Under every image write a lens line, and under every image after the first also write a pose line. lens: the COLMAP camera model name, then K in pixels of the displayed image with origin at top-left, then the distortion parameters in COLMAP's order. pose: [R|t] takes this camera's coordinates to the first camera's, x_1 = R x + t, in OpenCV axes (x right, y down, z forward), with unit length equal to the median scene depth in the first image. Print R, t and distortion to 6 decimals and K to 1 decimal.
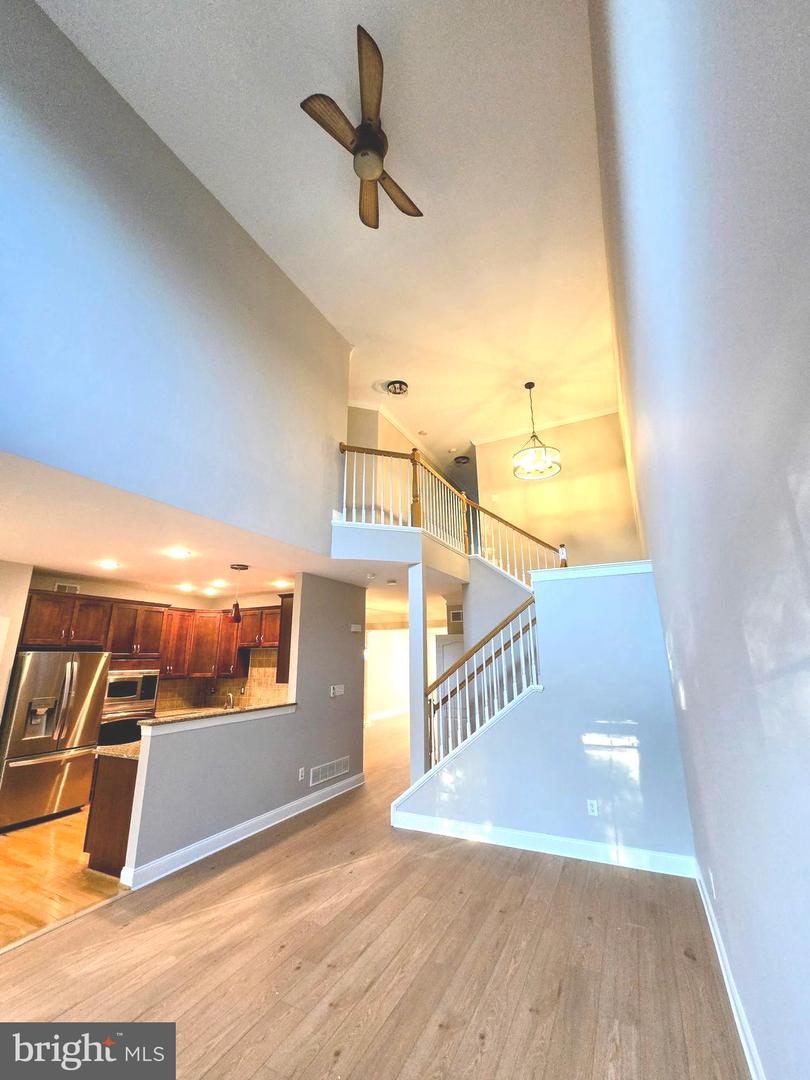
lens RADIAL K [[441.8, 0, 408.0], [0, 441.8, 539.3], [0, 0, 1]] dist [-0.005877, 0.001217]
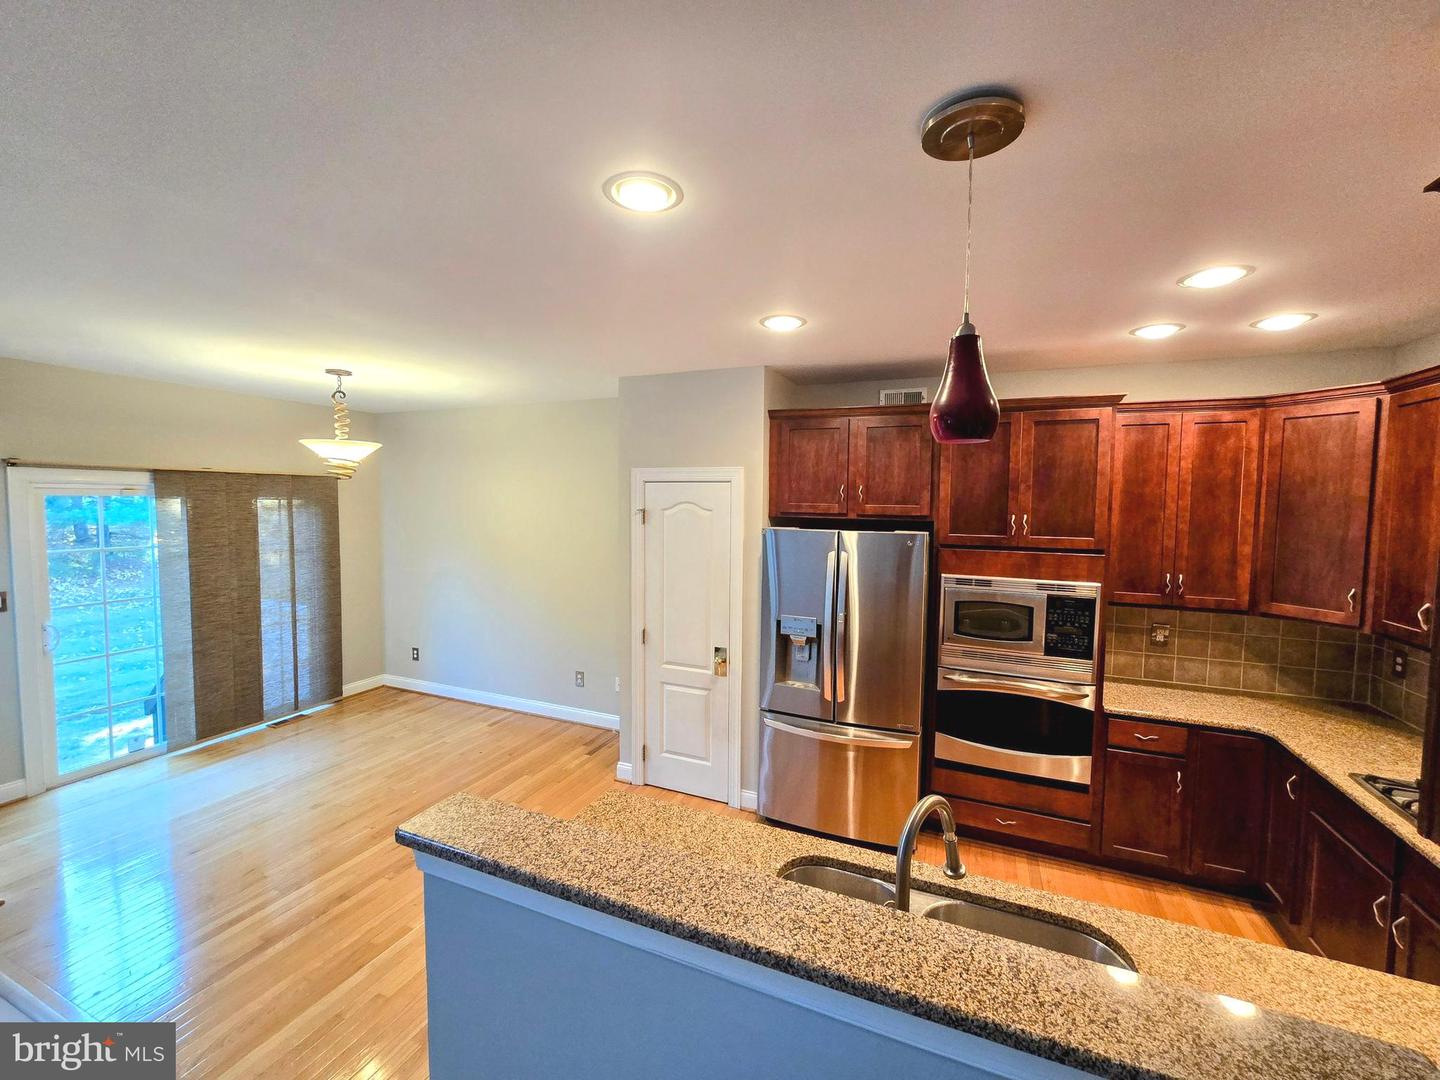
lens RADIAL K [[589.0, 0, 719.6], [0, 589.0, 535.5], [0, 0, 1]] dist [-0.005877, 0.001217]
pose [[0.062138, 0.072730, -0.995414, -0.129320], [0.246595, 0.965302, 0.085924, 0.155134], [0.967124, -0.250804, 0.042047, 0.749415]]
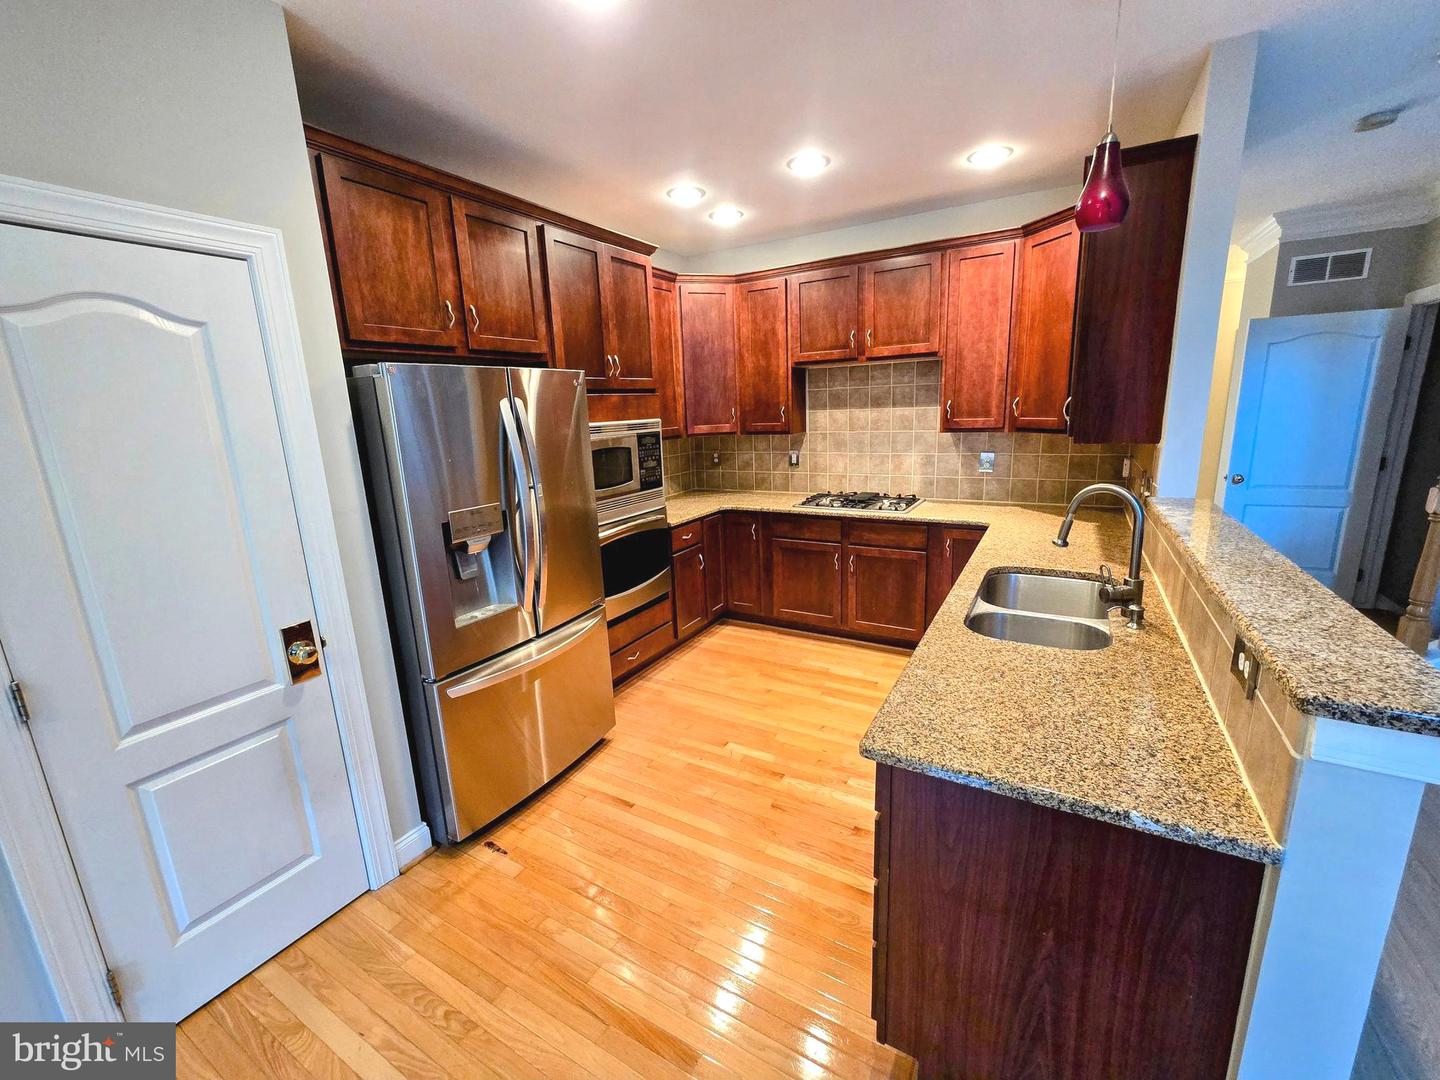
lens RADIAL K [[589.0, 0, 720.3], [0, 589.0, 534.9], [0, 0, 1]] dist [-0.005877, 0.001217]
pose [[0.997739, -0.014617, -0.065596, -0.511130], [0.043362, 0.885719, 0.462193, 0.153559], [0.051344, -0.463992, 0.884350, 0.509869]]
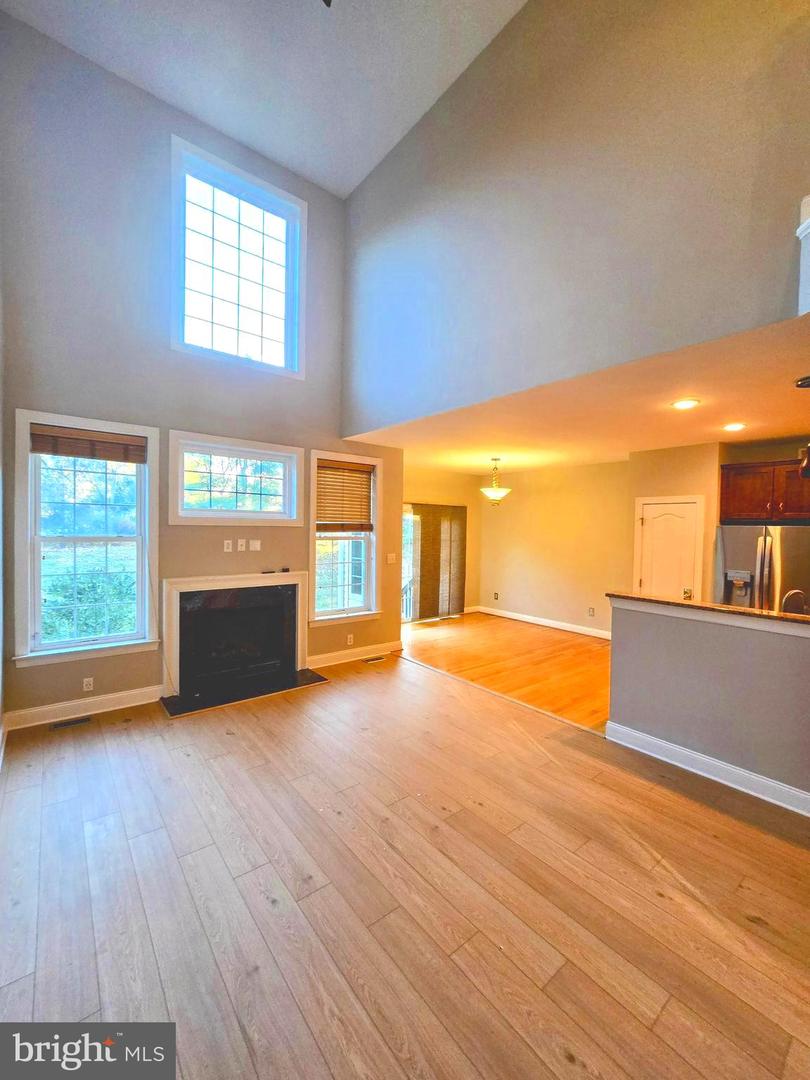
lens RADIAL K [[441.8, 0, 409.6], [0, 441.8, 539.6], [0, 0, 1]] dist [-0.005877, 0.001217]
pose [[-0.417713, 0.030217, -0.908076, 0.314142], [0.221954, 0.972560, -0.069735, 0.162752], [0.881052, -0.230681, -0.412958, 0.639248]]
